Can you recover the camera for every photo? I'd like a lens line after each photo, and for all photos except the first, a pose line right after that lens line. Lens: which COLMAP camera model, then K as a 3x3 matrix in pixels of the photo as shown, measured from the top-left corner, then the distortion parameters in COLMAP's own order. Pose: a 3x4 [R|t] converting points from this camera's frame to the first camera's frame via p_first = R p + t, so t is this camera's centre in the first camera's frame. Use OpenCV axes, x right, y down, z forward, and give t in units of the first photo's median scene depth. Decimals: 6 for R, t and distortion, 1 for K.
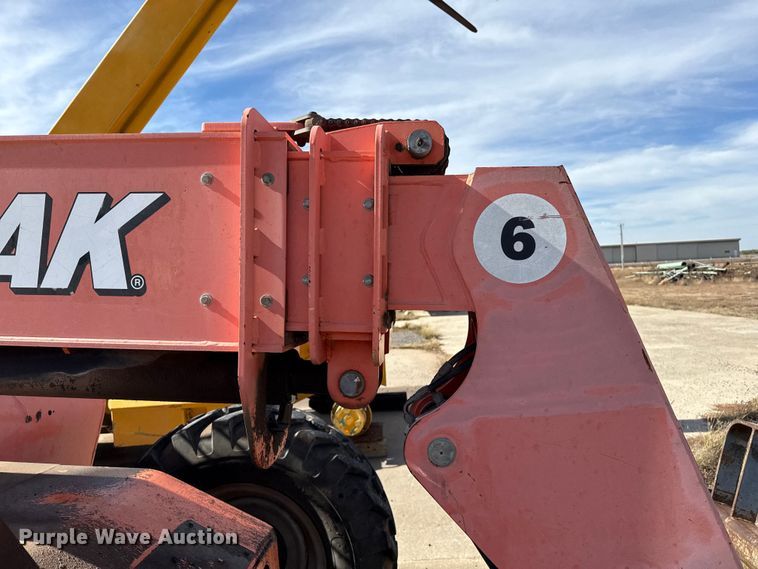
lens RADIAL K [[541.1, 0, 377.5], [0, 541.1, 282.3], [0, 0, 1]] dist [0.028754, -0.030571]
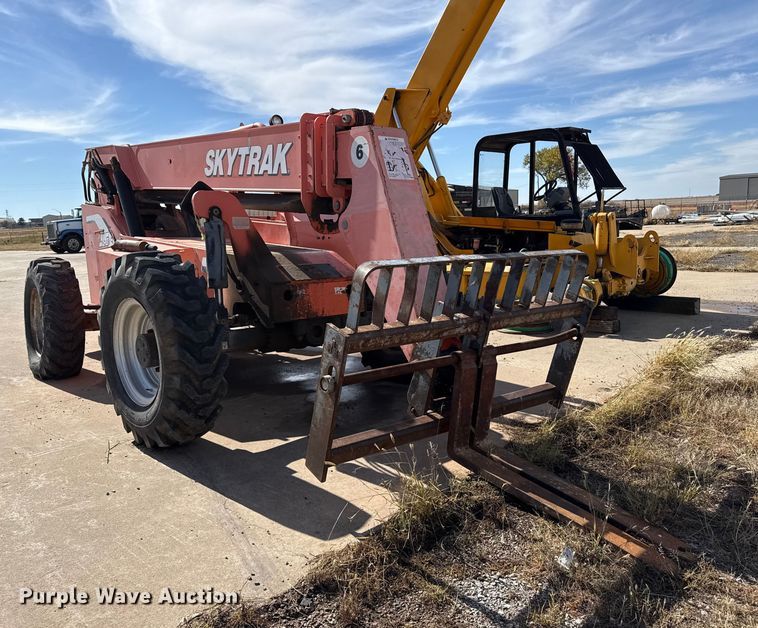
lens RADIAL K [[666.7, 0, 383.7], [0, 666.7, 315.5], [0, 0, 1]] dist [0.098093, 0.001864]
pose [[0.700448, 0.122728, -0.703072, 2.832397], [-0.003018, 0.985605, 0.169040, 0.167508], [0.713697, -0.116282, 0.690735, -1.438637]]
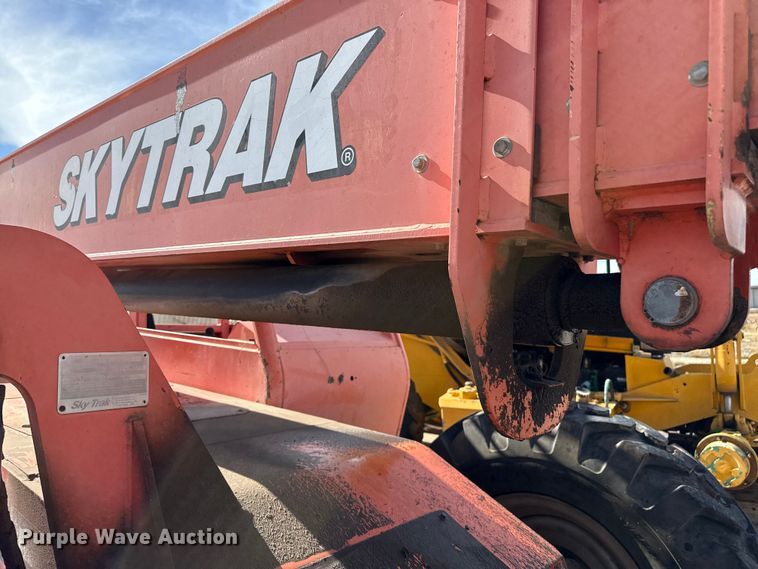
lens RADIAL K [[541.1, 0, 380.2], [0, 541.1, 284.5], [0, 0, 1]] dist [0.028754, -0.030571]
pose [[0.810030, -0.005119, -0.586367, 0.035016], [-0.025005, 0.998751, -0.043262, 0.205320], [0.585856, 0.049705, 0.808890, 0.419210]]
